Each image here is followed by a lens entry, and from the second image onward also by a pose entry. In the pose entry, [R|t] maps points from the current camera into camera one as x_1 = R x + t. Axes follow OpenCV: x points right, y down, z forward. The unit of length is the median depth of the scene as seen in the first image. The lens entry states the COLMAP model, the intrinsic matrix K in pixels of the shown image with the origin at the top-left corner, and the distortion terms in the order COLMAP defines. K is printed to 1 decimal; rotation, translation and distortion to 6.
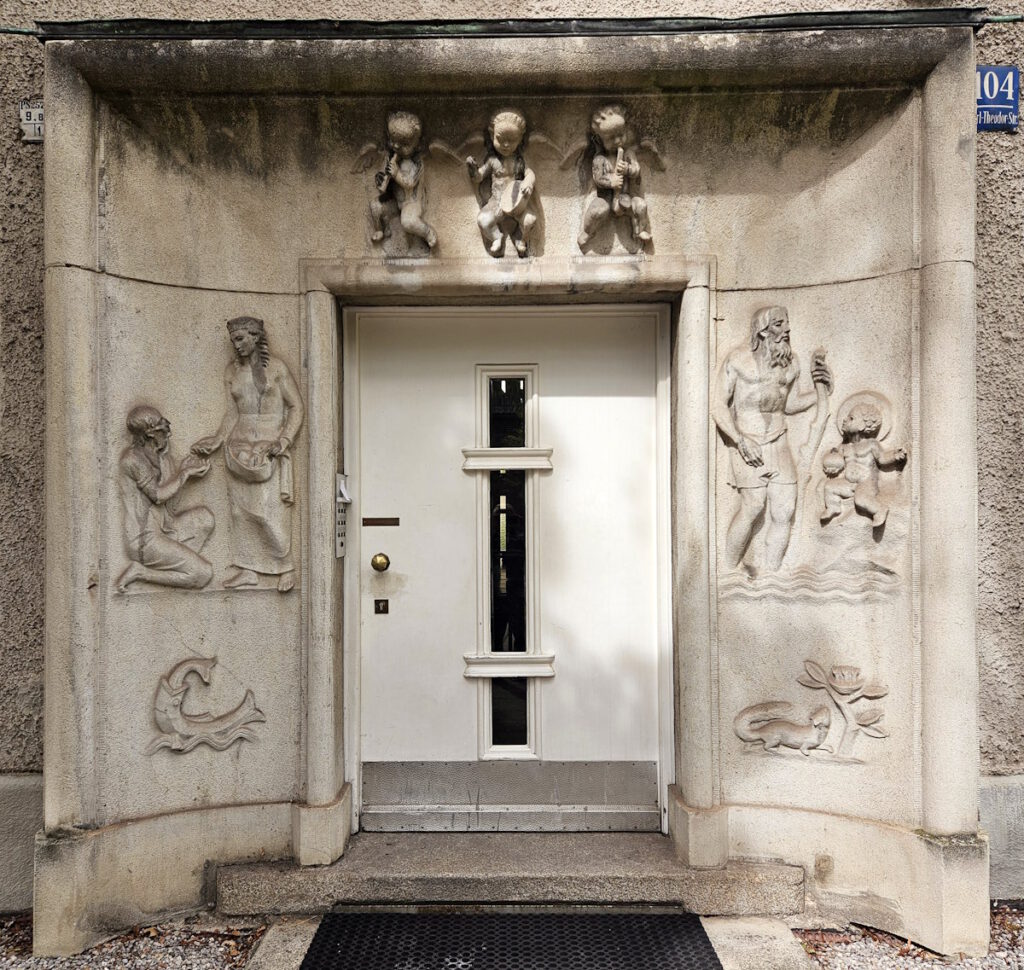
lens RADIAL K [[763.8, 0, 515.0], [0, 763.8, 489.7], [0, 0, 1]] dist [0.035160, -0.008806]
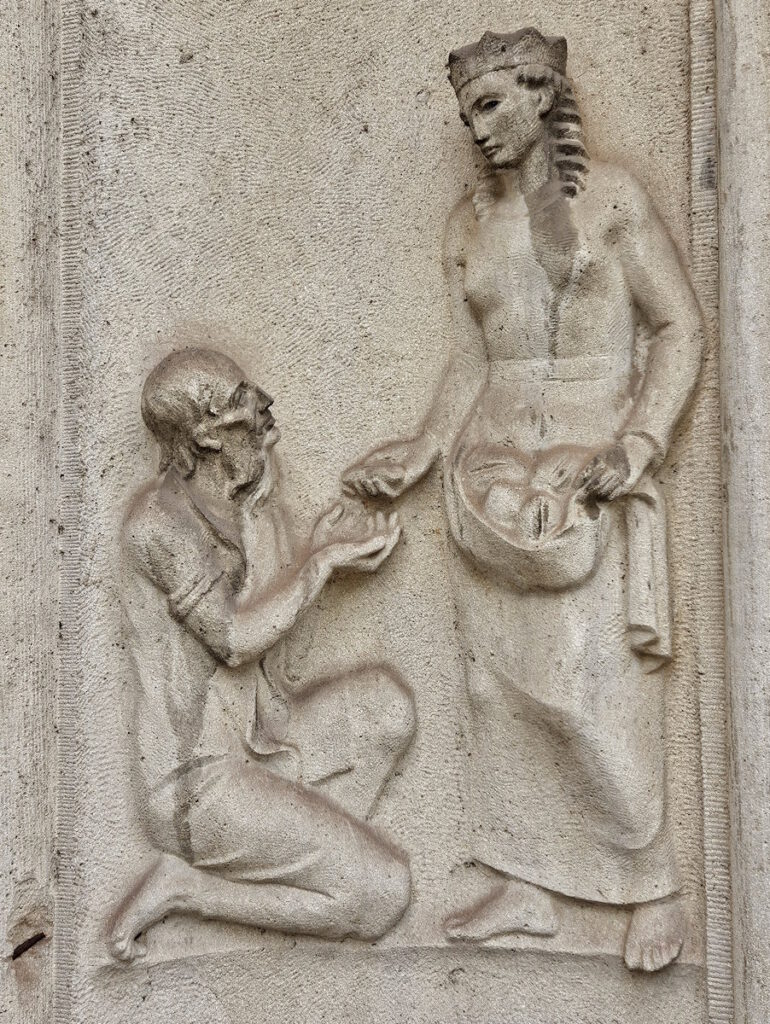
lens RADIAL K [[687.9, 0, 389.7], [0, 687.9, 469.3], [0, 0, 1]] dist [0.041672, -0.003691]
pose [[0.845389, -0.017075, -0.533878, -0.249965], [0.001172, 0.999546, -0.030113, -0.048506], [0.534150, 0.024831, 0.845025, 0.756894]]
